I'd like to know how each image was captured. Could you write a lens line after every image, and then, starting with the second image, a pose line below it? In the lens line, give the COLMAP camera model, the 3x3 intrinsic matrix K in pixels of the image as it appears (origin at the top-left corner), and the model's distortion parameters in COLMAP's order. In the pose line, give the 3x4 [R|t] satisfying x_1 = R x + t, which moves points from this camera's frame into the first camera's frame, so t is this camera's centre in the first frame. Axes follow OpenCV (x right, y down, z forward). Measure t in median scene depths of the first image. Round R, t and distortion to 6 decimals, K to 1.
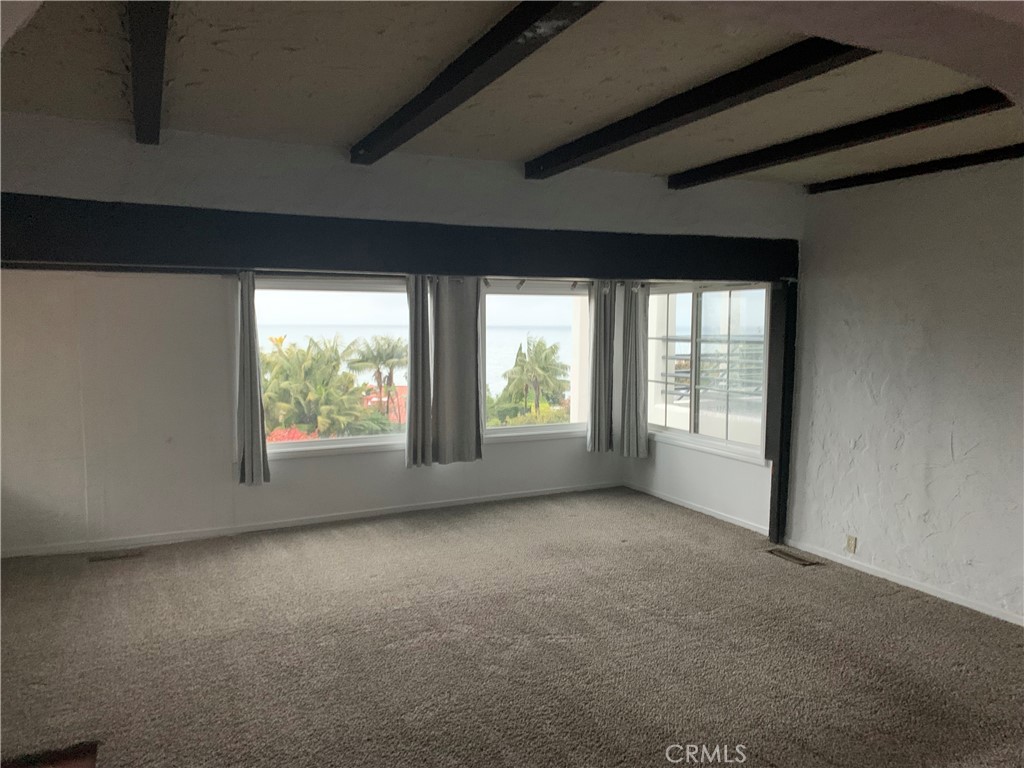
lens RADIAL K [[791.4, 0, 512.0], [0, 791.4, 384.0], [0, 0, 1]] dist [0.050465, -0.008920]
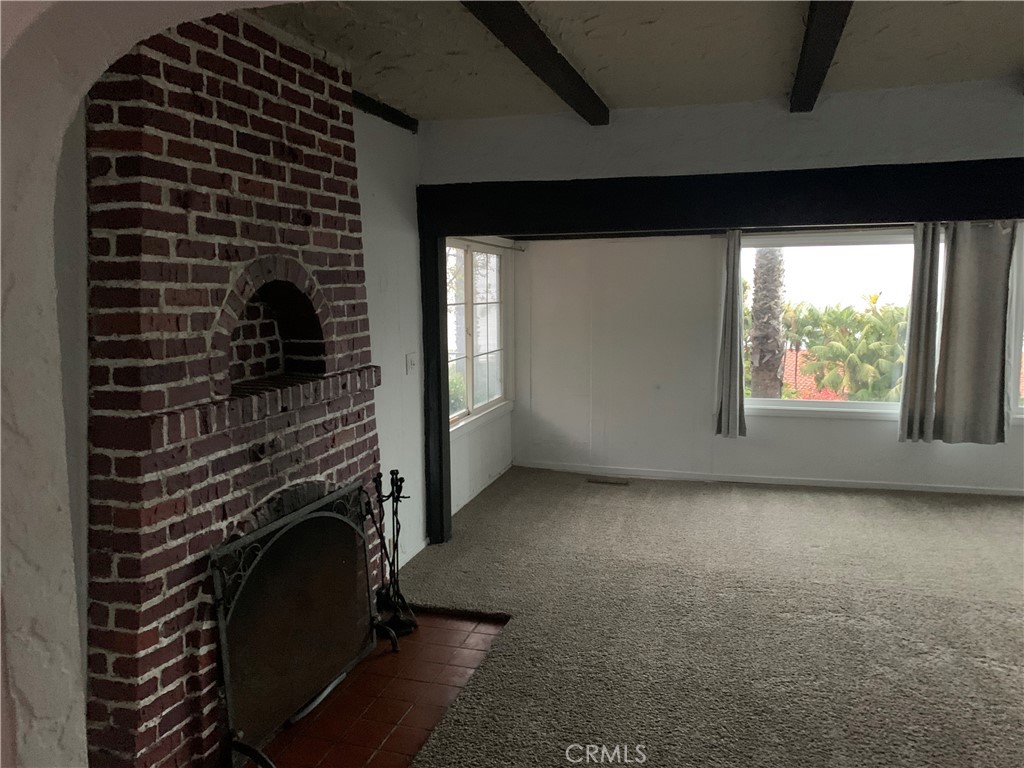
lens RADIAL K [[791.4, 0, 512.0], [0, 791.4, 384.0], [0, 0, 1]] dist [0.050465, -0.008920]
pose [[0.763449, 0.084586, -0.640305, 0.122494], [-0.050287, 0.996162, 0.071636, -0.001497], [0.643908, -0.022491, 0.764773, 0.034541]]
